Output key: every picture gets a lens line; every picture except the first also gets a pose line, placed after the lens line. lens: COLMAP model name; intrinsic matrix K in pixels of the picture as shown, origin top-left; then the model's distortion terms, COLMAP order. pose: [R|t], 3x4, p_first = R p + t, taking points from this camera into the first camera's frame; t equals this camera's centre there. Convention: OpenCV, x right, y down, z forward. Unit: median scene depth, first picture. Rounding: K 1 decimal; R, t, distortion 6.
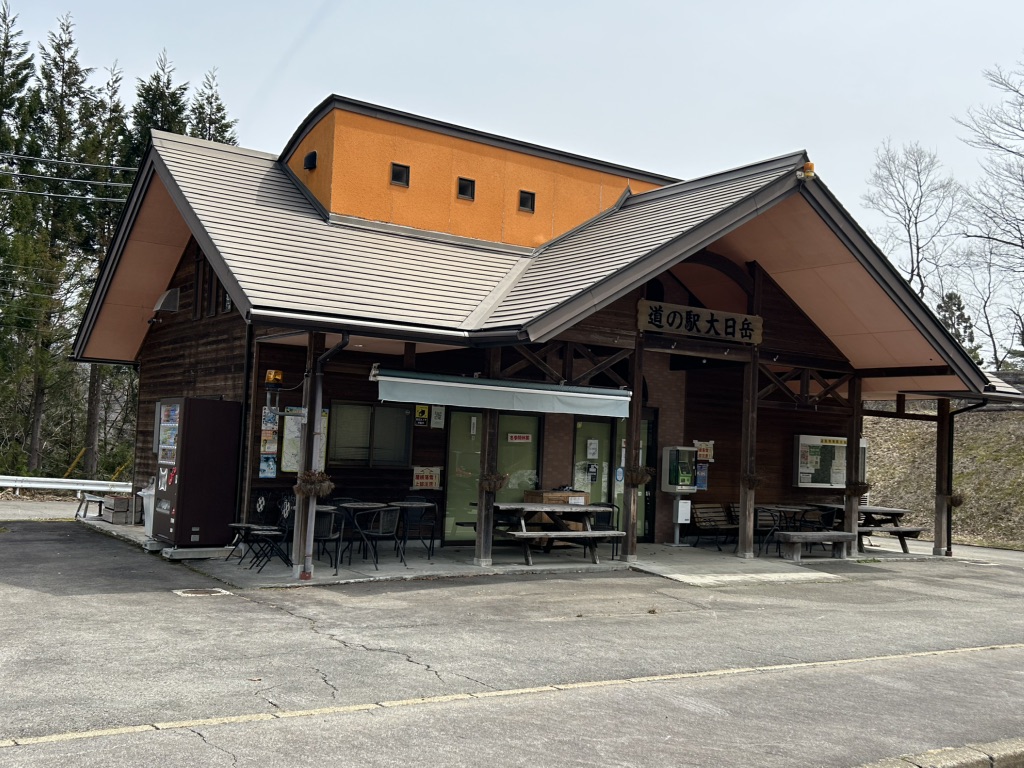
lens RADIAL K [[1046.9, 0, 514.9], [0, 1046.9, 382.8], [0, 0, 1]] dist [0.063397, 0.000000]
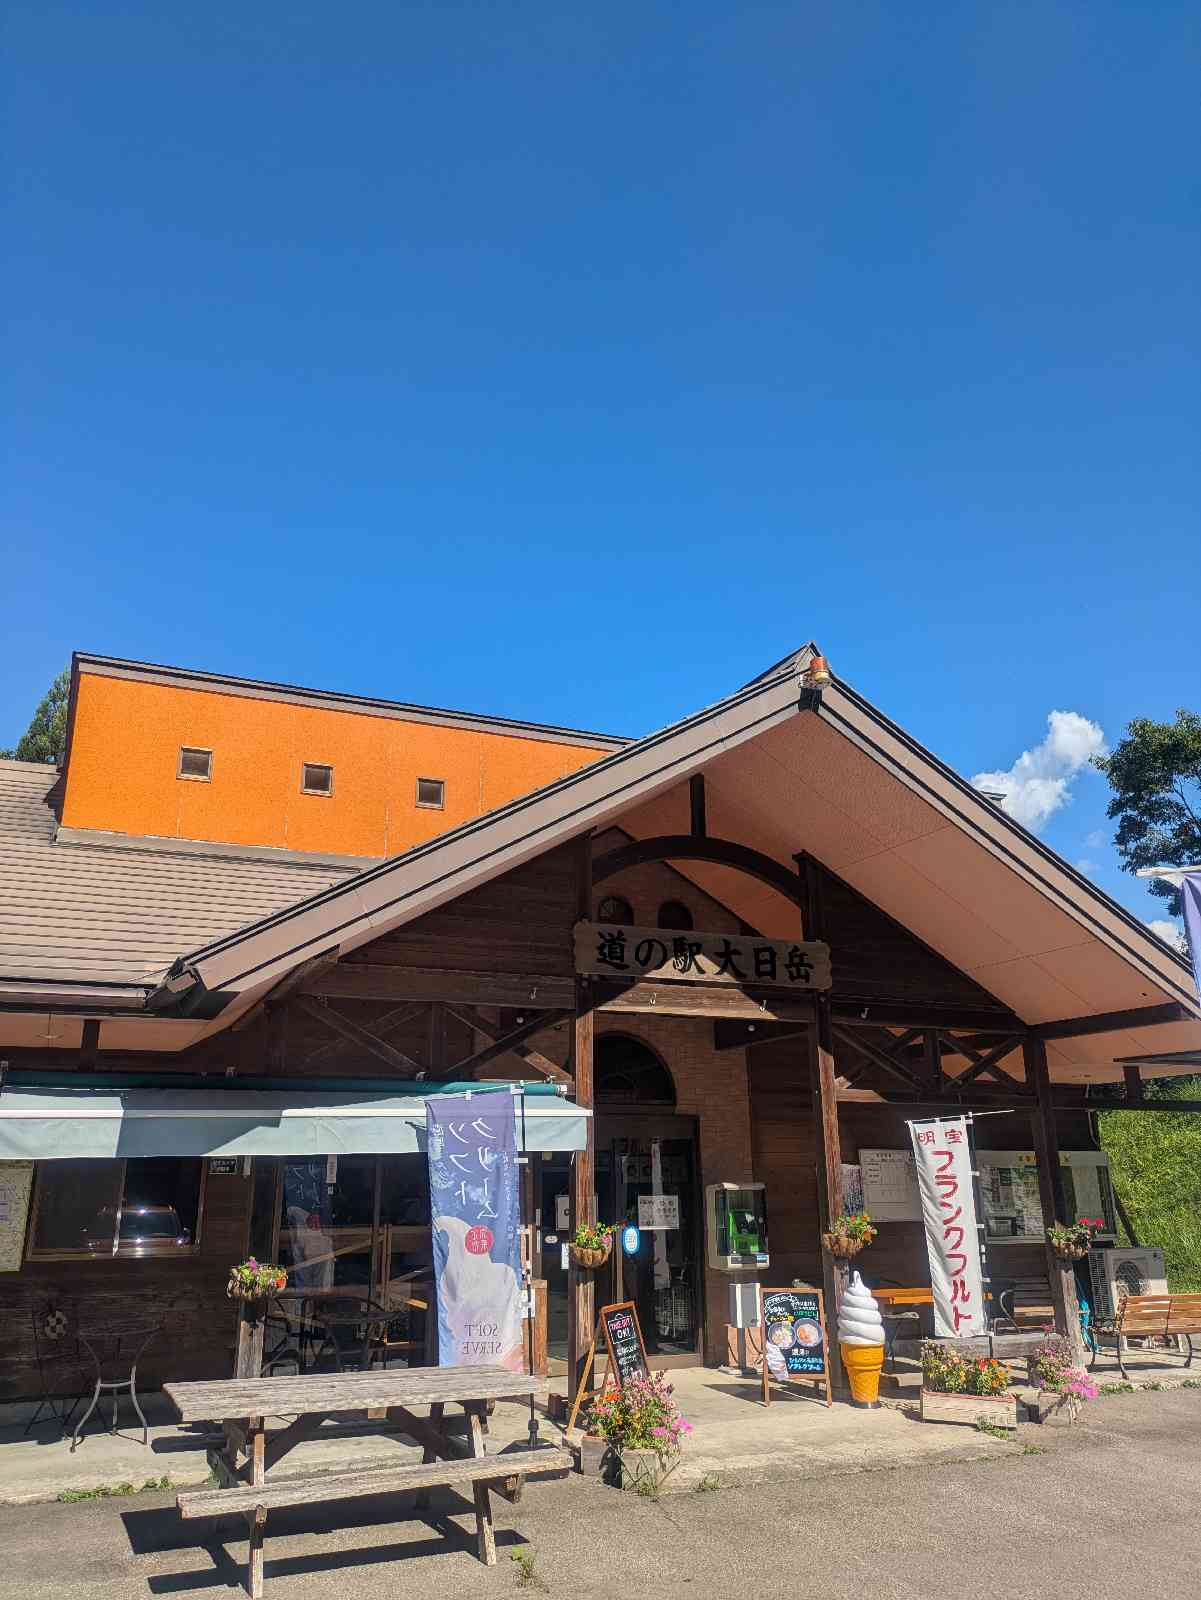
lens RADIAL K [[1209.5, 0, 607.7], [0, 1209.5, 827.9], [0, 0, 1]] dist [0.077123, -0.099134]
pose [[0.984981, -0.101958, -0.139347, 0.220274], [0.066219, 0.968392, -0.240481, 0.030479], [0.159462, 0.227642, 0.960599, 0.324230]]
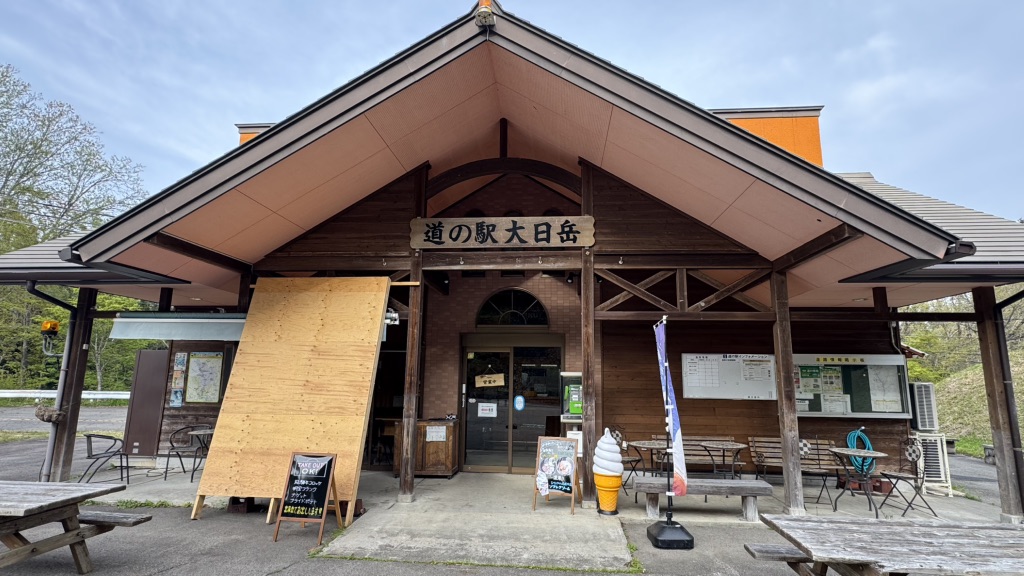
lens RADIAL K [[513.5, 0, 513.1], [0, 513.5, 287.7], [0, 0, 1]] dist [-0.008207, 0.001818]
pose [[0.778980, -0.143420, -0.610426, 0.443756], [0.058750, 0.985903, -0.156666, 0.059396], [0.624290, 0.086177, 0.776425, 0.652103]]
